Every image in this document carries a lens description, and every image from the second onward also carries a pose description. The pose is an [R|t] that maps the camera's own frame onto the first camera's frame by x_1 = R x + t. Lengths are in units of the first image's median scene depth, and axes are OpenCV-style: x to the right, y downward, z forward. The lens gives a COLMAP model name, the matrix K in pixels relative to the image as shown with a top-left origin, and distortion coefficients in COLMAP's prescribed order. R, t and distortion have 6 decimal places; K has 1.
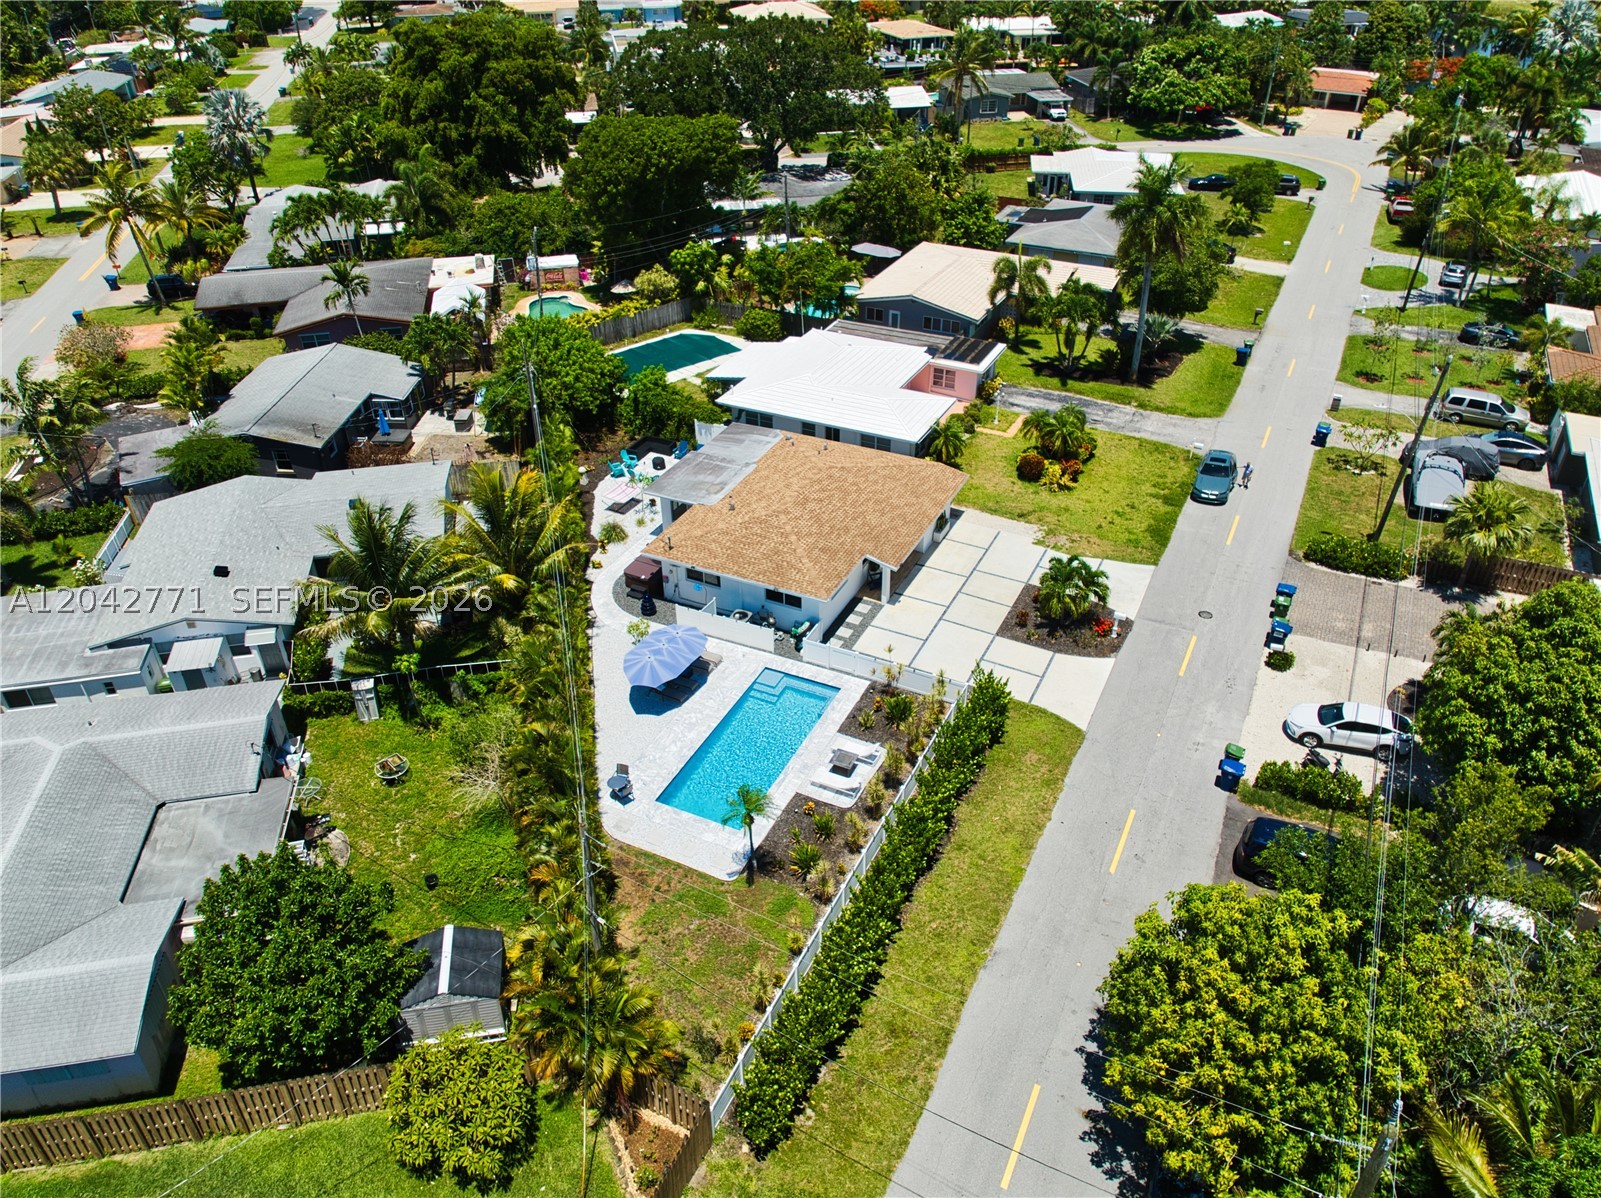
lens RADIAL K [[1102.7, 0, 810.6], [0, 1102.7, 597.6], [0, 0, 1]] dist [-0.004557, -0.047943]
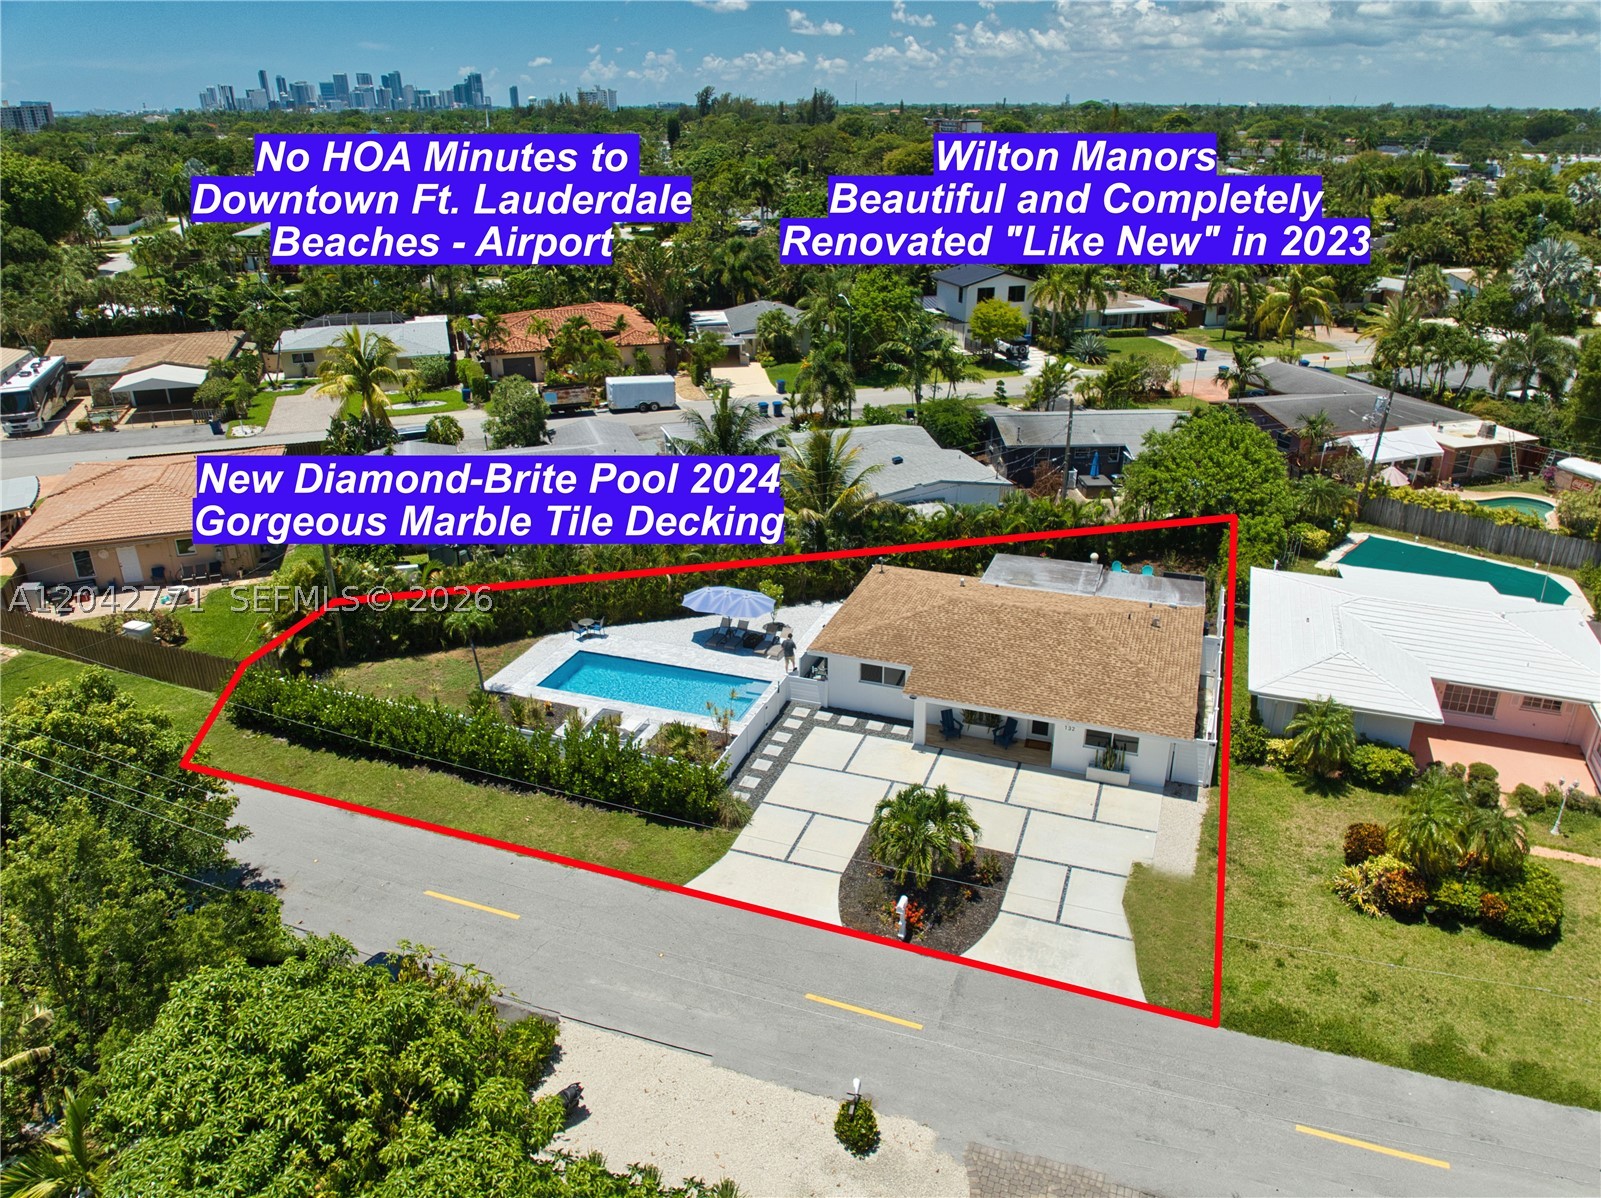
lens RADIAL K [[1137.7, 0, 800.5], [0, 1137.7, 599.0], [0, 0, 1]] dist [0.004717, -0.003305]
pose [[0.093665, 0.394069, -0.914296, 0.937518], [-0.541639, 0.790710, 0.285314, -0.324129], [0.835376, 0.468494, 0.287505, 0.781893]]
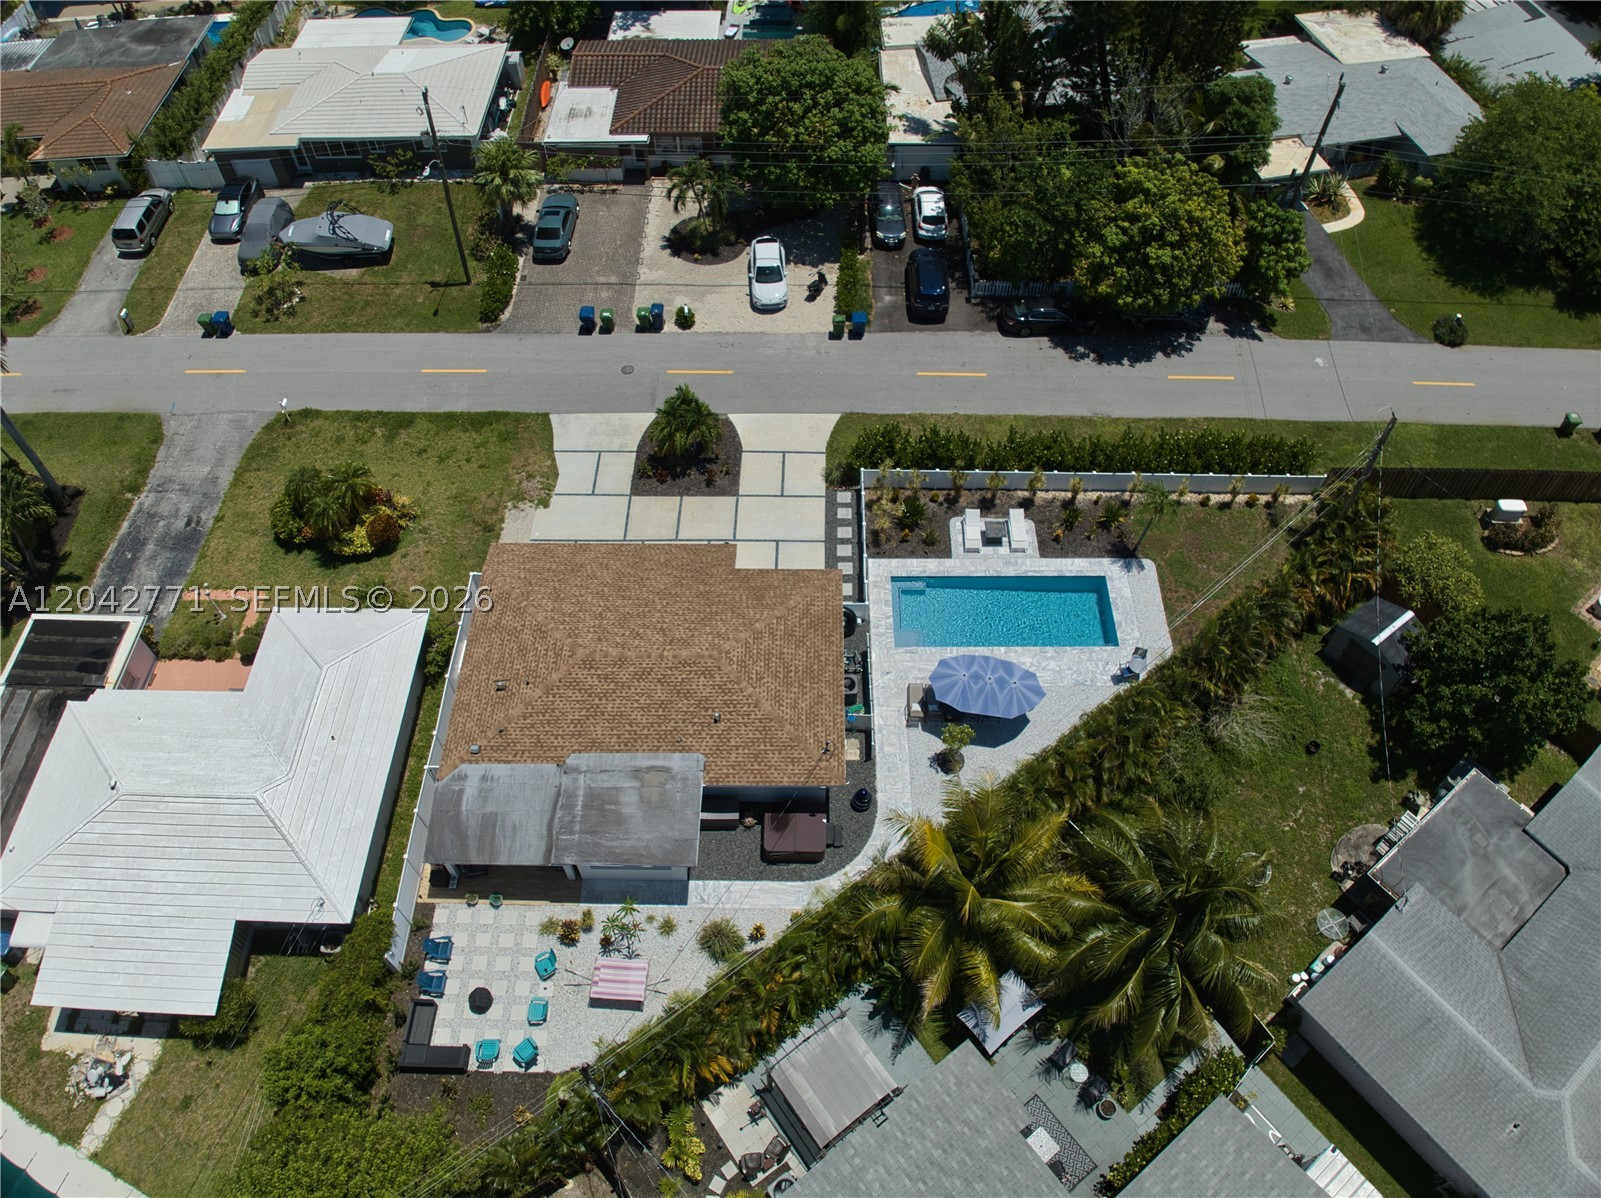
lens RADIAL K [[1102.7, 0, 810.6], [0, 1102.7, 597.6], [0, 0, 1]] dist [-0.004557, -0.047943]
pose [[-0.423724, -0.733266, 0.531769, -0.535282], [0.502423, 0.298221, 0.811563, -0.835990], [-0.753677, 0.611052, 0.242046, 0.892600]]
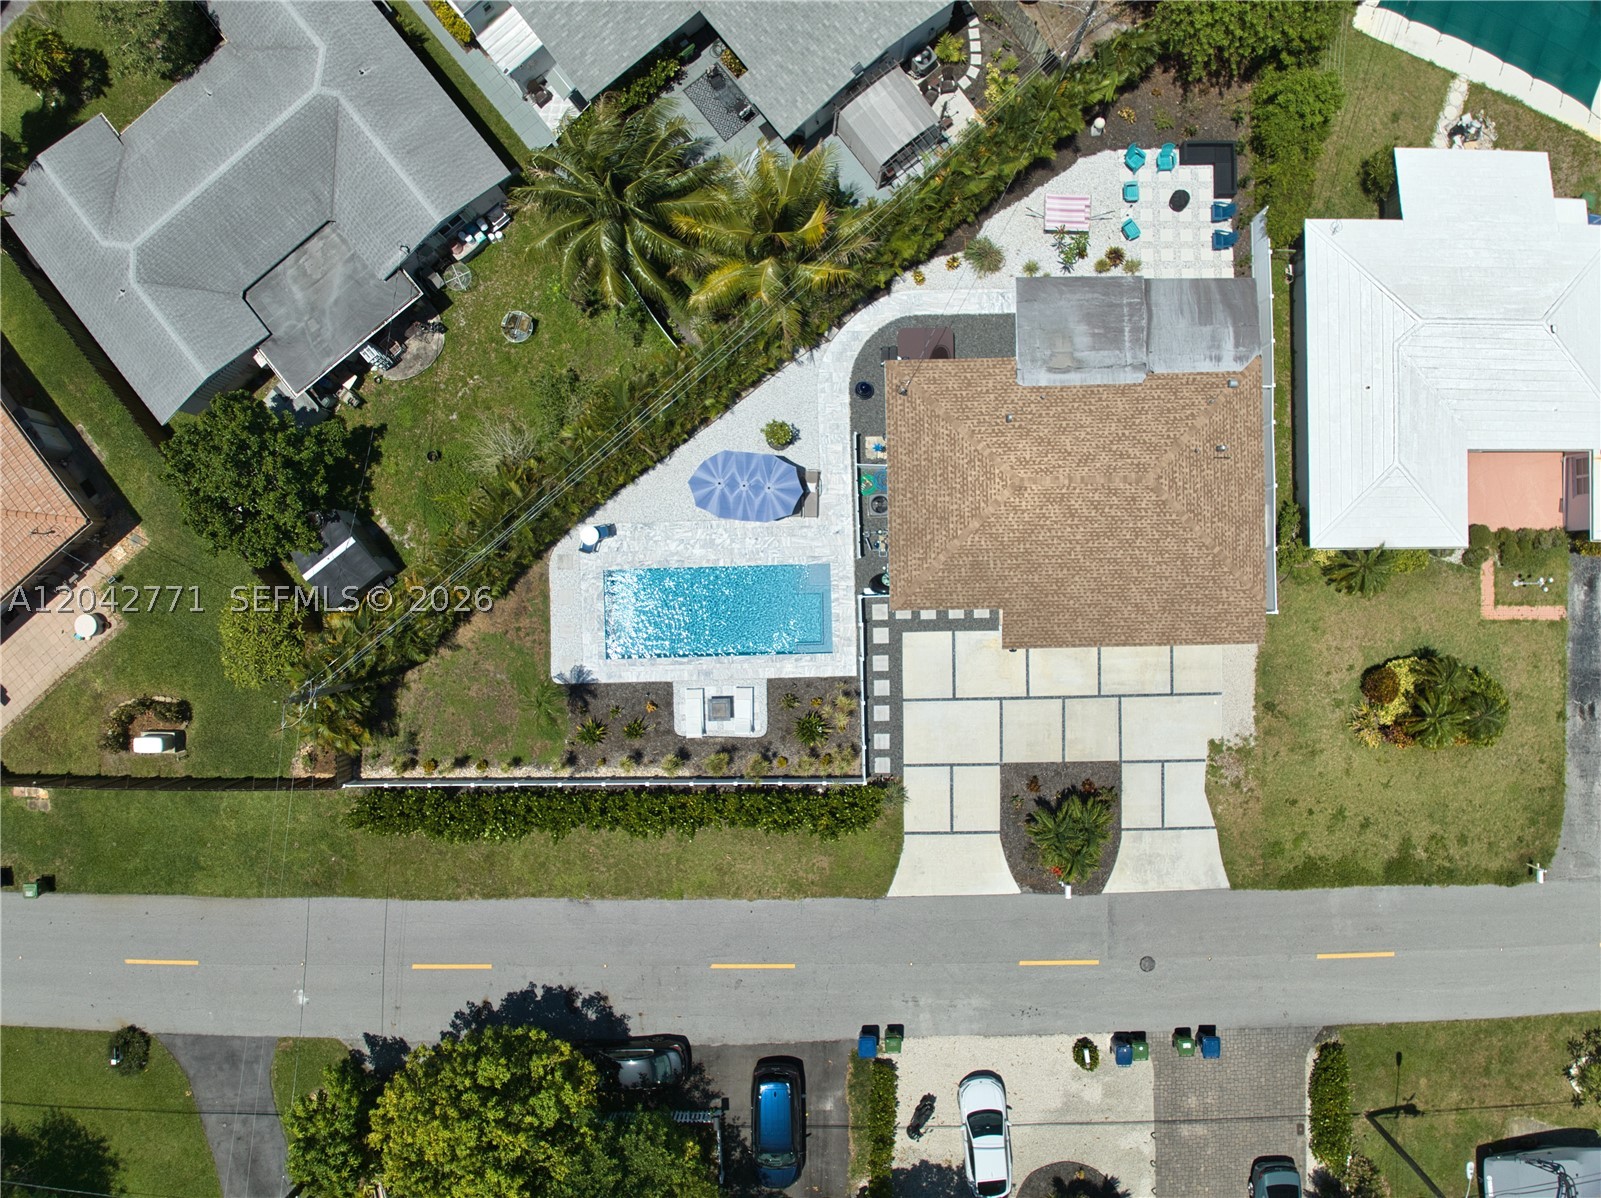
lens RADIAL K [[1102.7, 0, 810.6], [0, 1102.7, 597.6], [0, 0, 1]] dist [-0.004557, -0.047943]
pose [[0.448126, 0.893799, 0.017495, -0.043549], [-0.495881, 0.232242, 0.836759, -0.782219], [0.743832, -0.383649, 0.547292, 0.521007]]
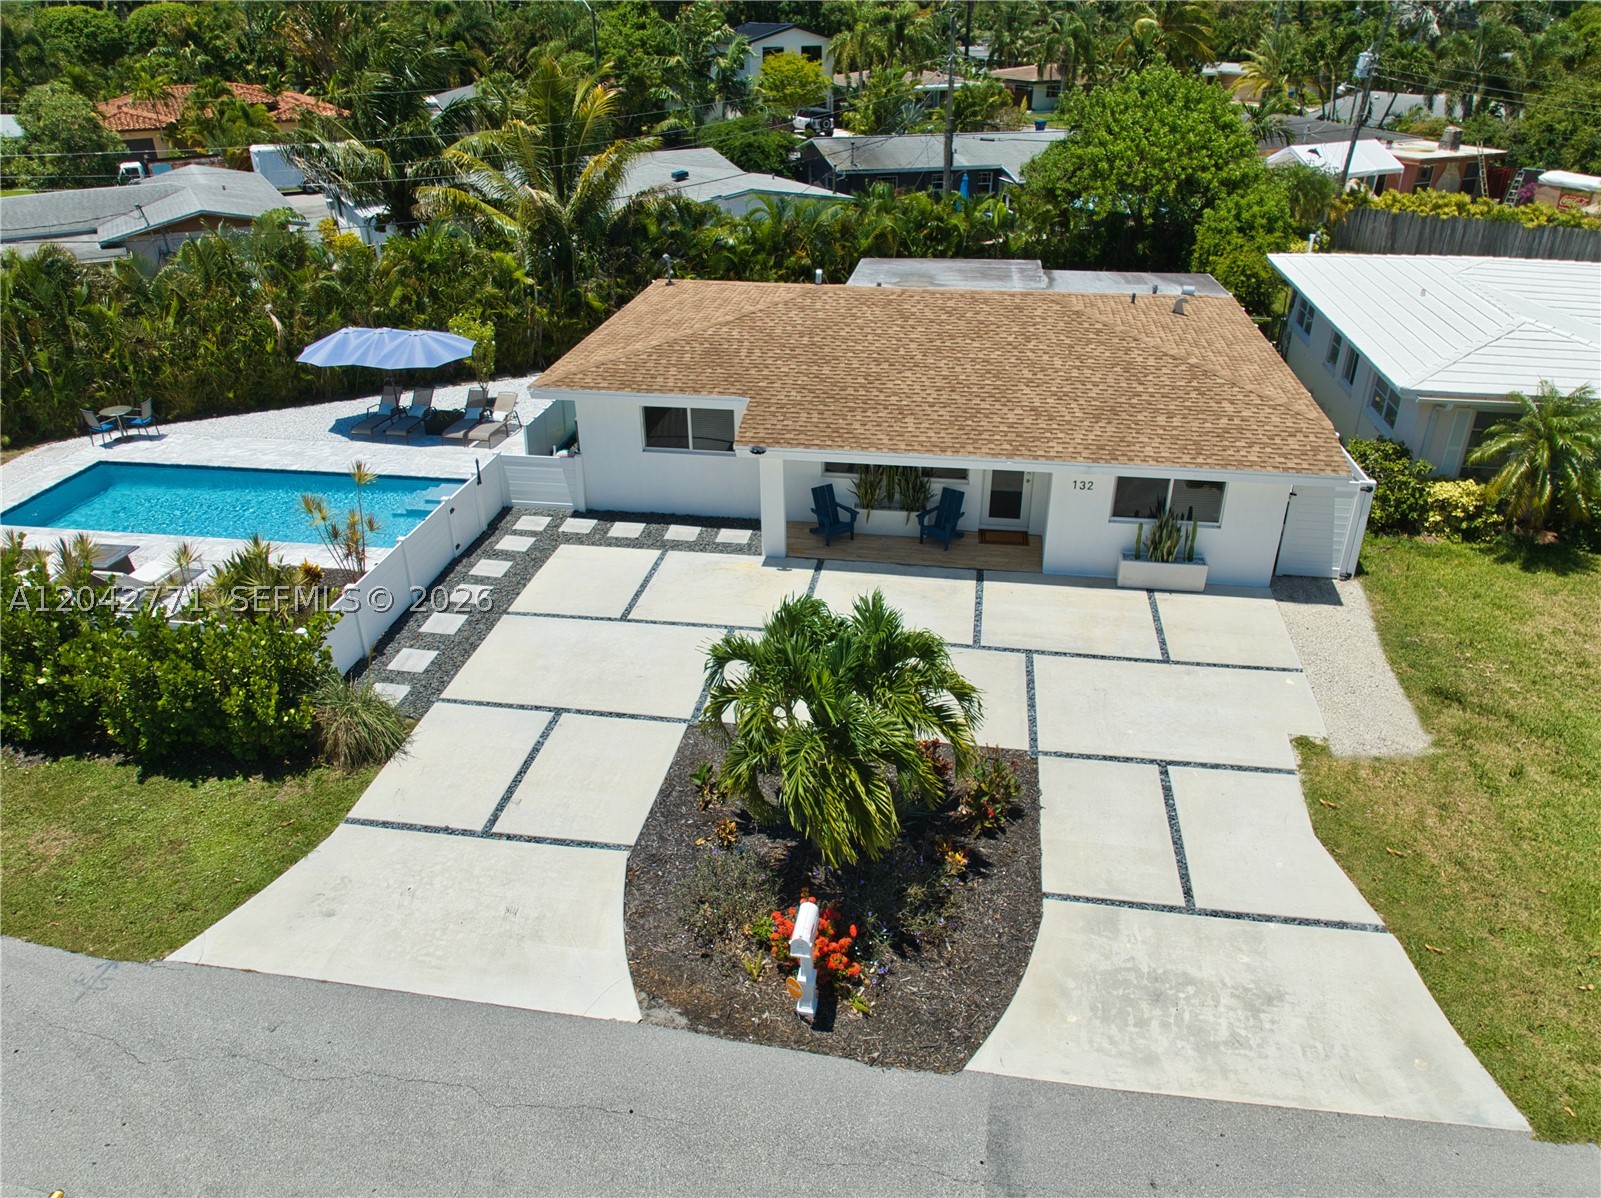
lens RADIAL K [[1105.7, 0, 804.7], [0, 1105.7, 651.6], [0, 0, 1]] dist [0.001113, 0.001777]
pose [[0.287469, 0.478750, -0.829554, 0.507367], [-0.521504, 0.804707, 0.283691, -0.105031], [0.803365, 0.351064, 0.480998, 1.009242]]
